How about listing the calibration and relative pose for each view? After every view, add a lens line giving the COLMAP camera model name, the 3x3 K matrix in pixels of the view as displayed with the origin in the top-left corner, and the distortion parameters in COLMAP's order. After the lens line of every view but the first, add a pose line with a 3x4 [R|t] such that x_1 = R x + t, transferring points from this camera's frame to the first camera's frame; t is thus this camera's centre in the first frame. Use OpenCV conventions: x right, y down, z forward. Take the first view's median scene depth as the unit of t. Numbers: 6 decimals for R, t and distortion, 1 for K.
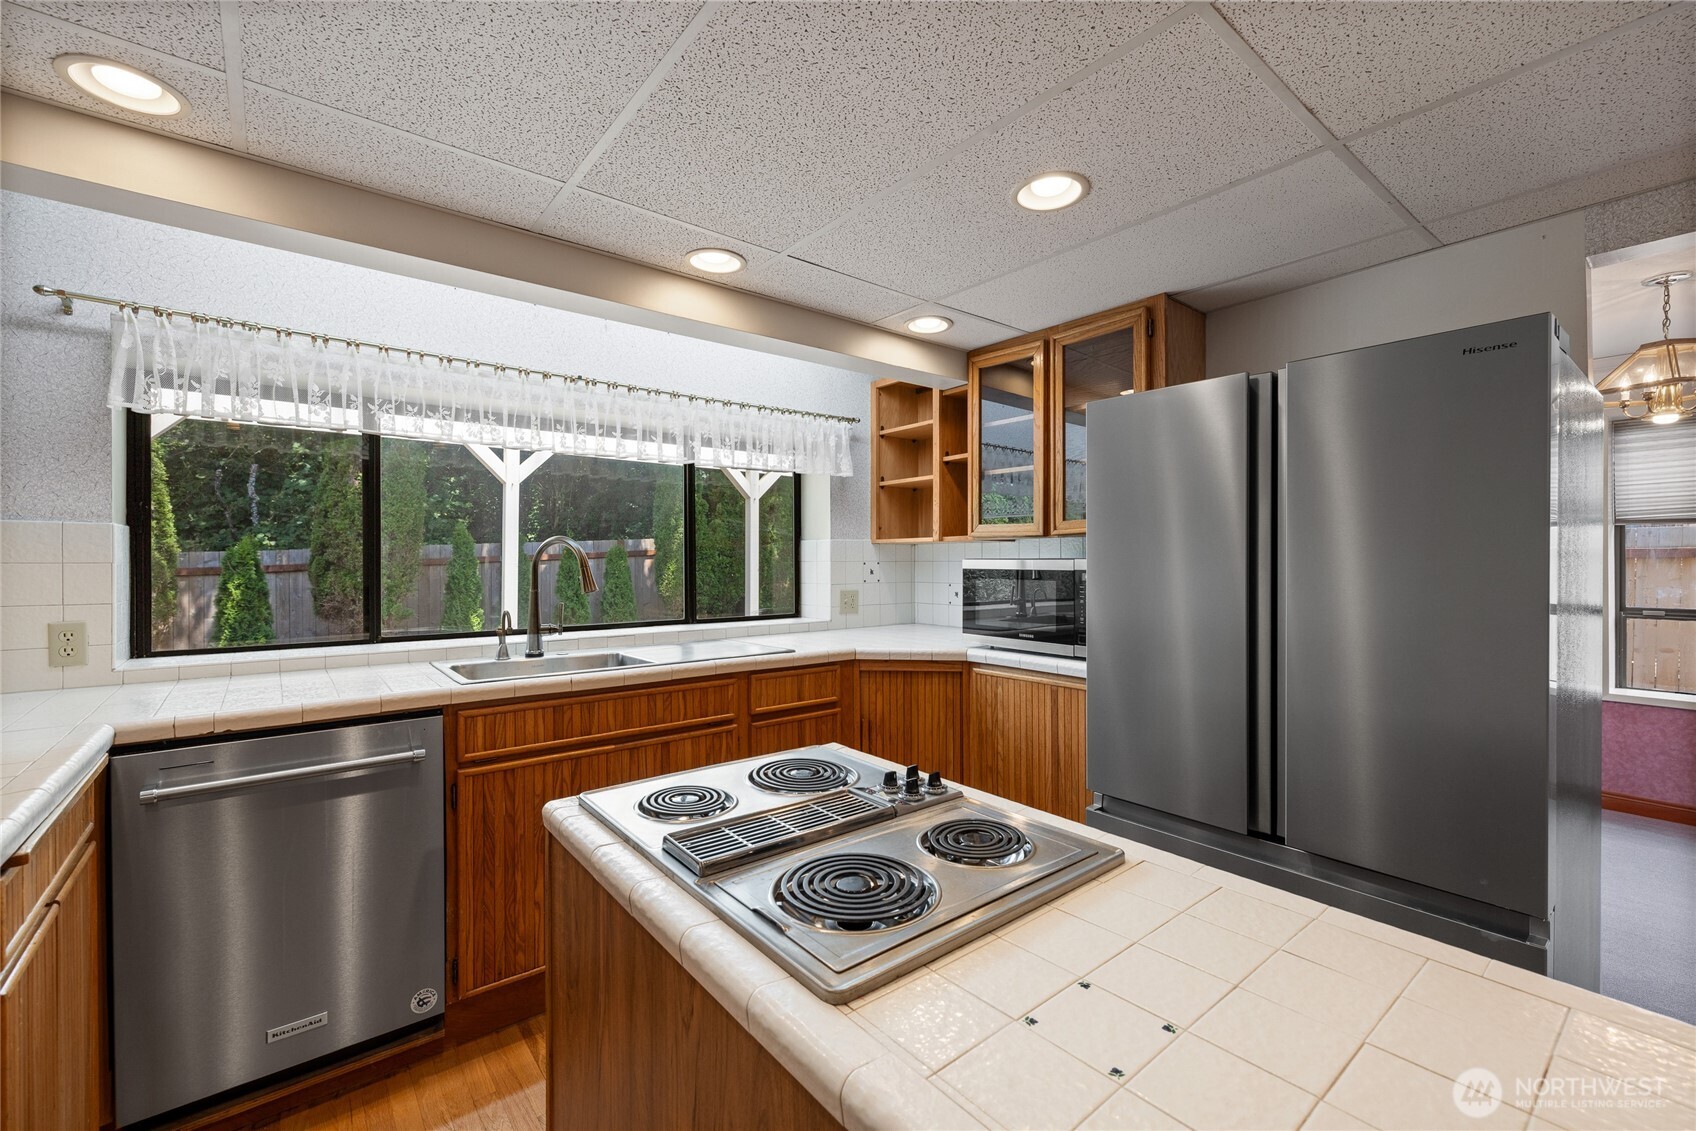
lens RADIAL K [[709.0, 0, 846.5], [0, 709.0, 564.4], [0, 0, 1]] dist [0.002208, -0.000309]
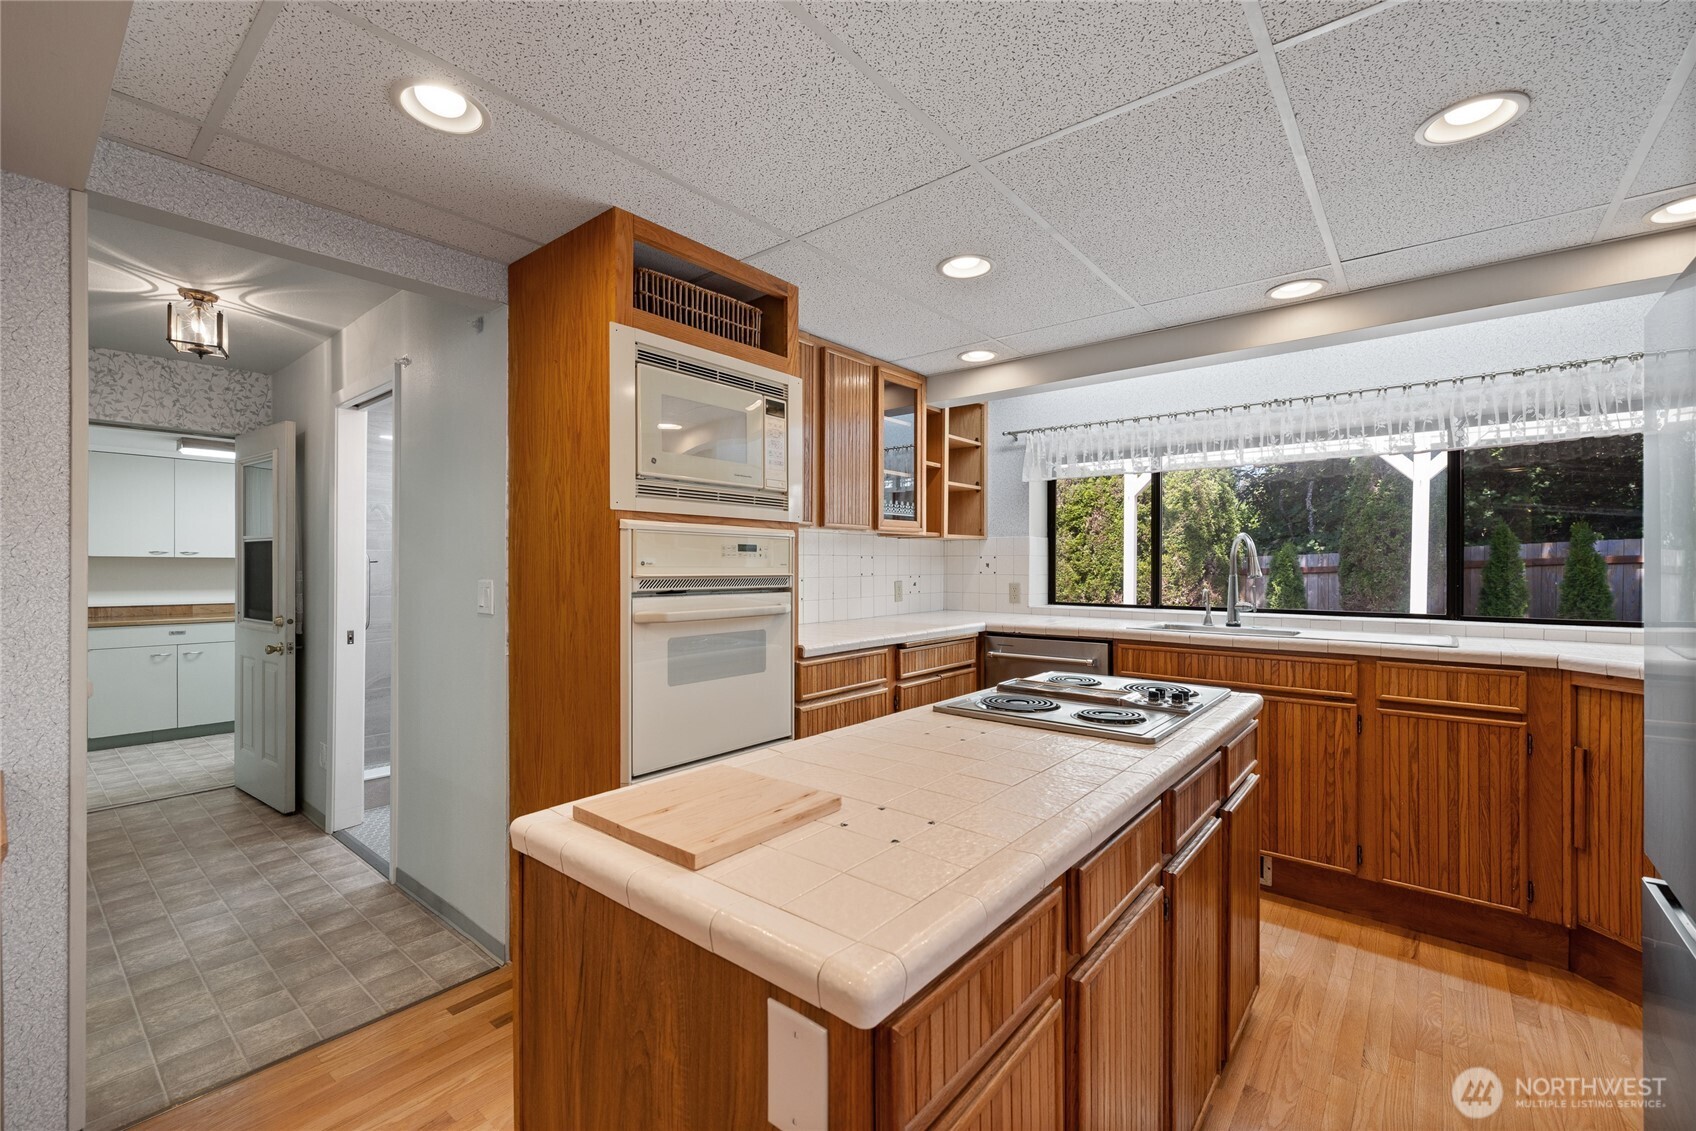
lens RADIAL K [[709.0, 0, 846.5], [0, 709.0, 564.4], [0, 0, 1]] dist [0.002208, -0.000309]
pose [[0.197485, -0.000947, -0.980305, 0.636649], [-0.009238, 0.999953, -0.002827, 0.024917], [0.980262, 0.009614, 0.197467, 0.046262]]
